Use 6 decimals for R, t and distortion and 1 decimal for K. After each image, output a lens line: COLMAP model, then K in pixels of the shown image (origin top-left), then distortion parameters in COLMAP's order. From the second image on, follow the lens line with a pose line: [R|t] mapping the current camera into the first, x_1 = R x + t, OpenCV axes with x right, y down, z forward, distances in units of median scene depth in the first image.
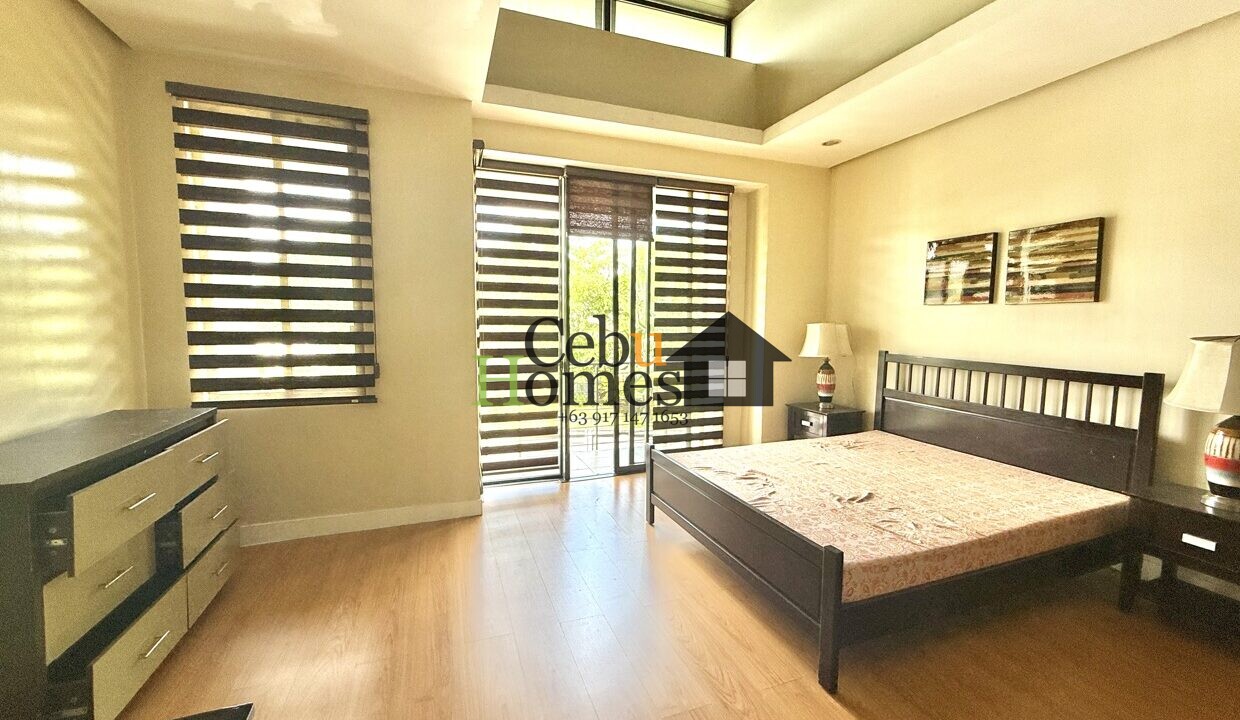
lens RADIAL K [[510.4, 0, 626.7], [0, 510.4, 364.7], [0, 0, 1]] dist [0.004833, 0.000162]
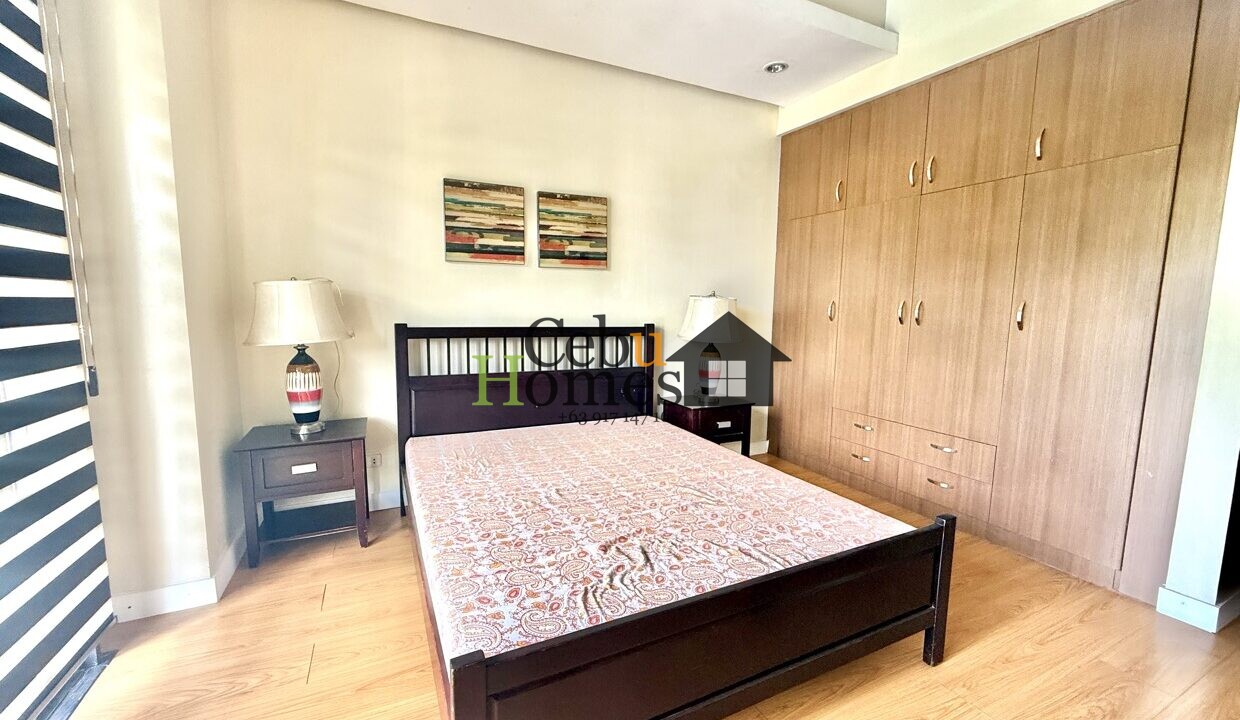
lens RADIAL K [[510.4, 0, 628.1], [0, 510.4, 353.2], [0, 0, 1]] dist [0.004833, 0.000162]
pose [[-0.097547, -0.127238, 0.987064, -0.269612], [0.069872, 0.988471, 0.134324, -0.073364], [-0.992775, 0.082071, -0.087532, 0.937627]]
